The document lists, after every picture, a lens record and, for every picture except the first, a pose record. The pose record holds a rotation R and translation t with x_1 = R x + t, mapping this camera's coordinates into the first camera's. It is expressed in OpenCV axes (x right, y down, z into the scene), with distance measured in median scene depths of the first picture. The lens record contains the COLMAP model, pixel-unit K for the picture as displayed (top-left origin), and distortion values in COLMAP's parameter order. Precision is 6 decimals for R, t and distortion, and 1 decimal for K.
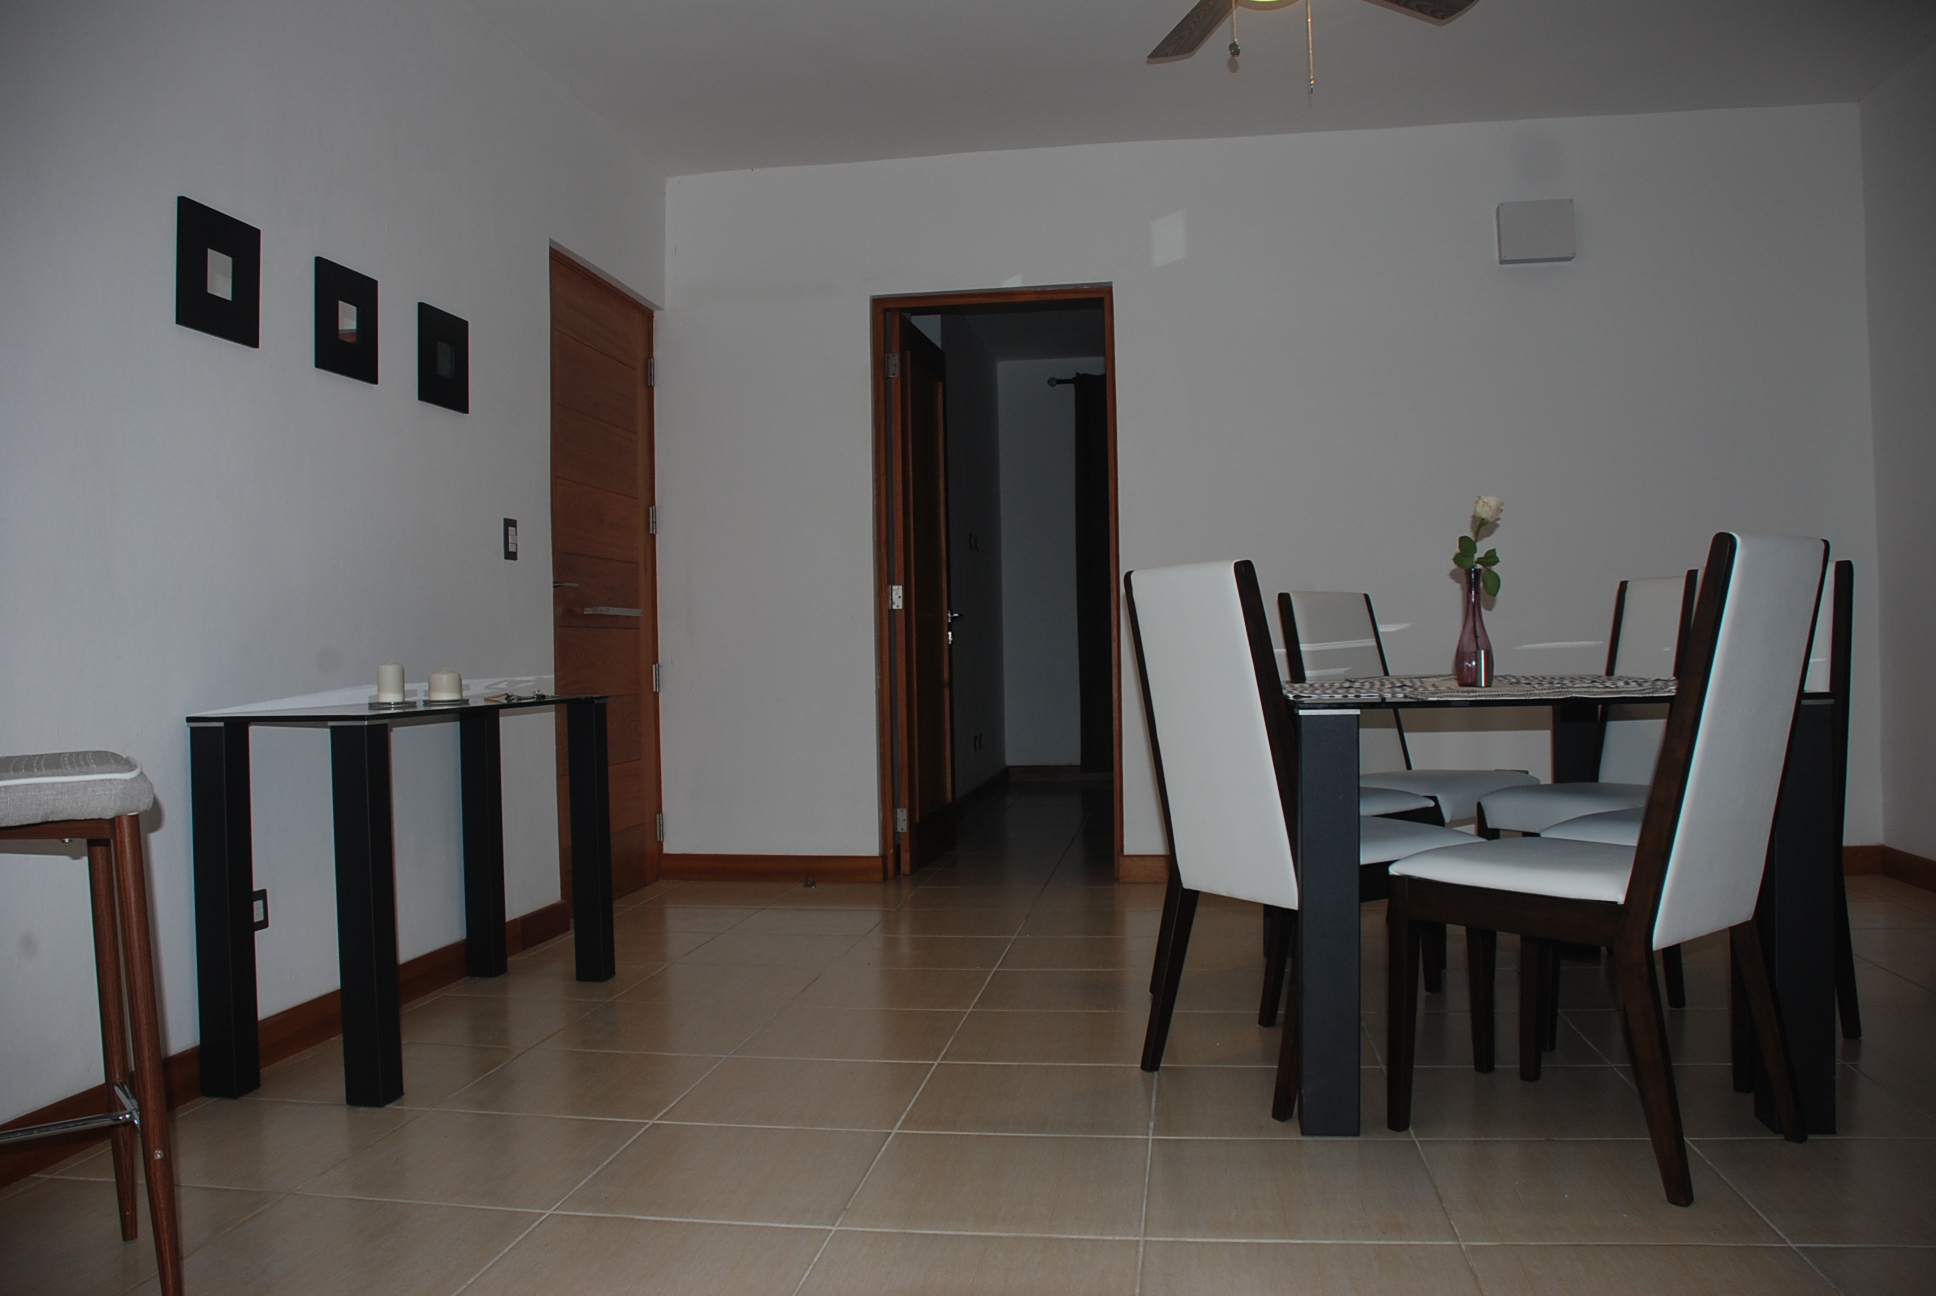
lens RADIAL K [[1506.3, 0, 968.3], [0, 1506.3, 662.5], [0, 0, 1]] dist [-0.096598, 0.017429]
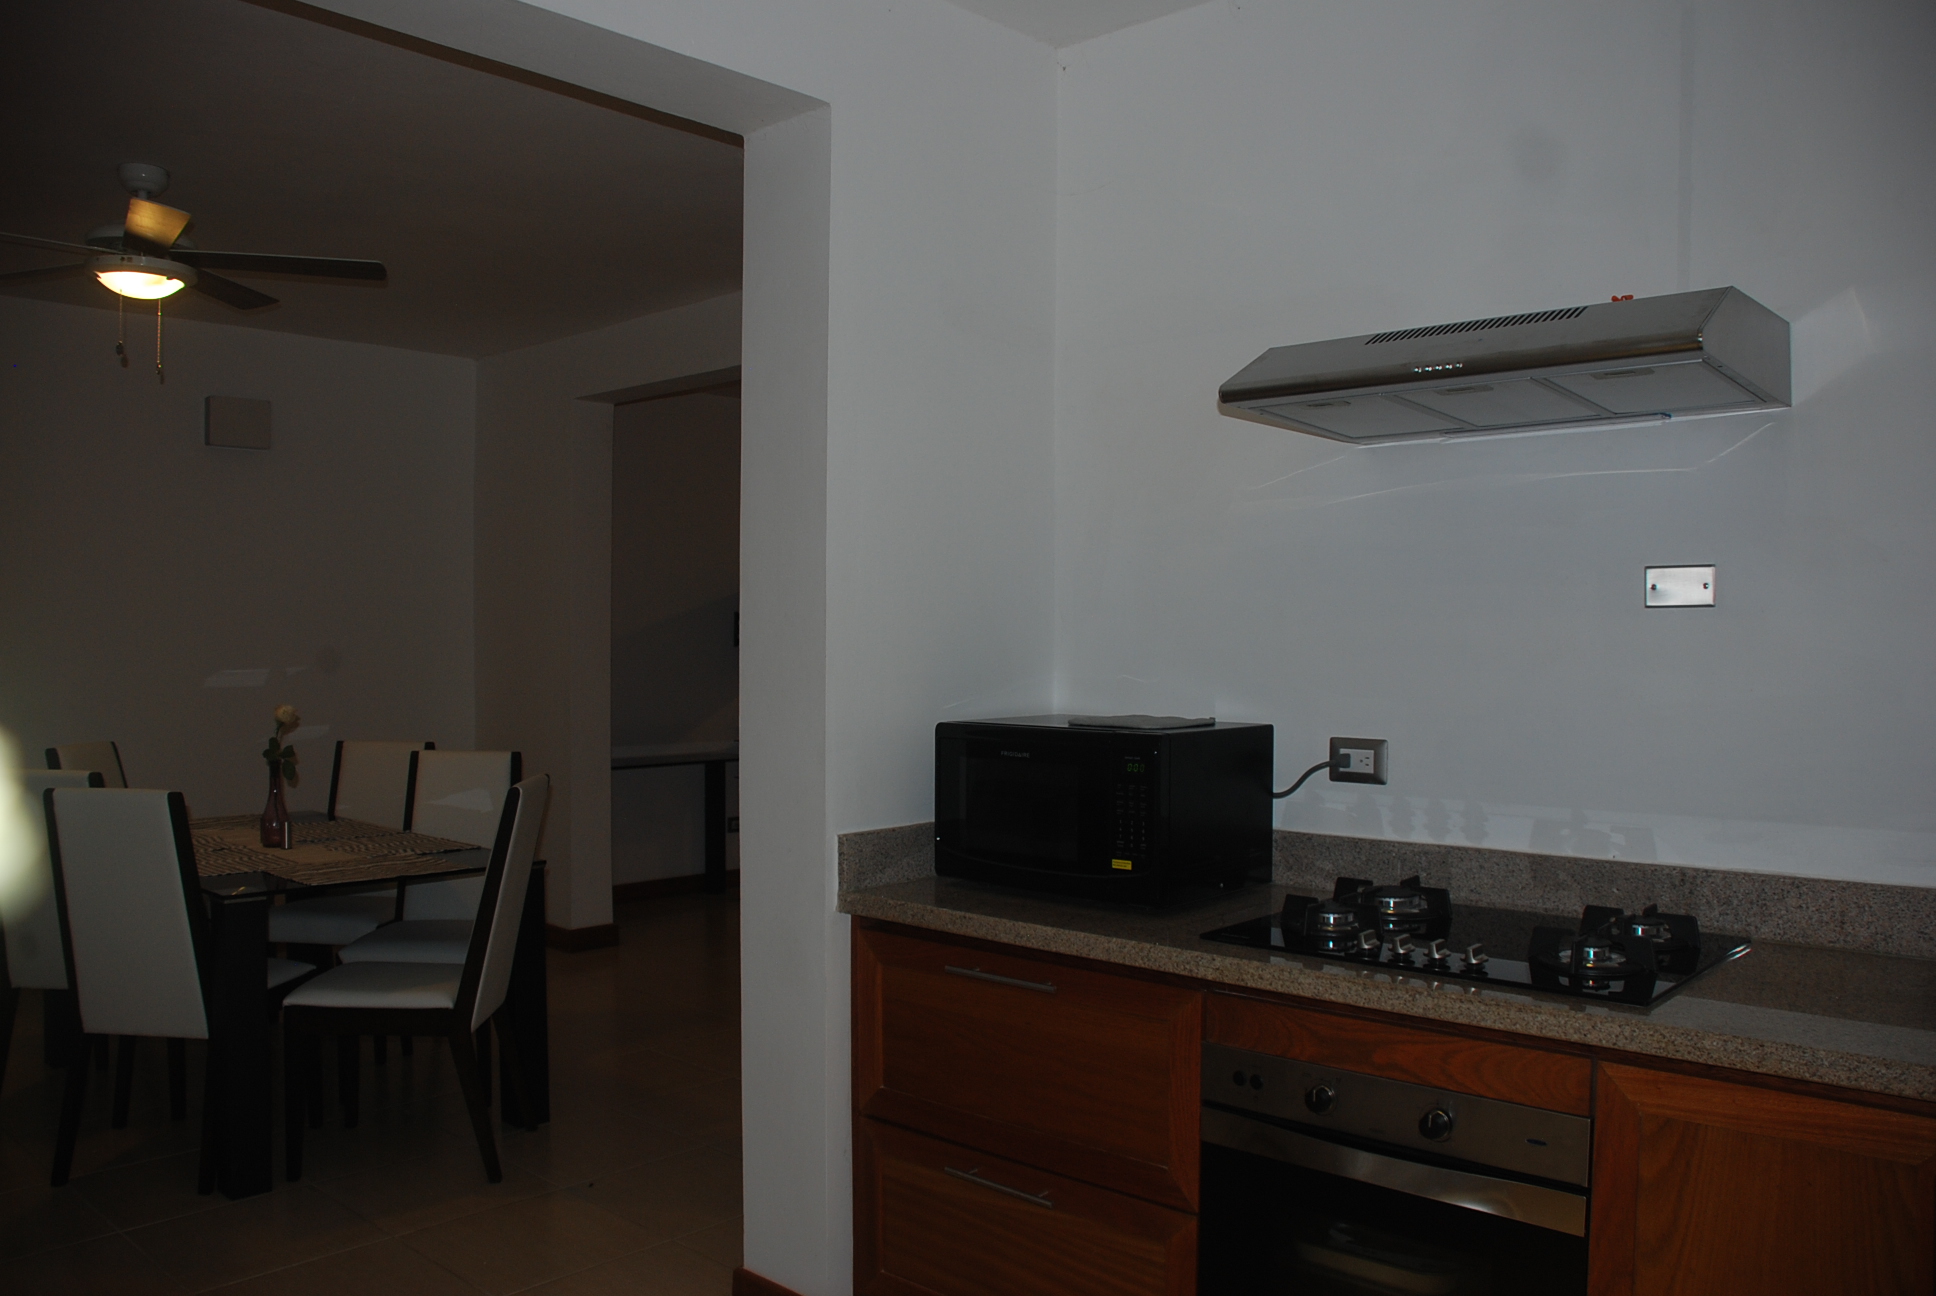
lens RADIAL K [[1506.3, 0, 958.4], [0, 1506.3, 647.7], [0, 0, 1]] dist [-0.096598, 0.017429]
pose [[0.564303, 0.016537, 0.825402, -0.493046], [-0.013863, 0.999848, -0.010554, -0.186086], [-0.825451, -0.005487, 0.564446, -0.318452]]
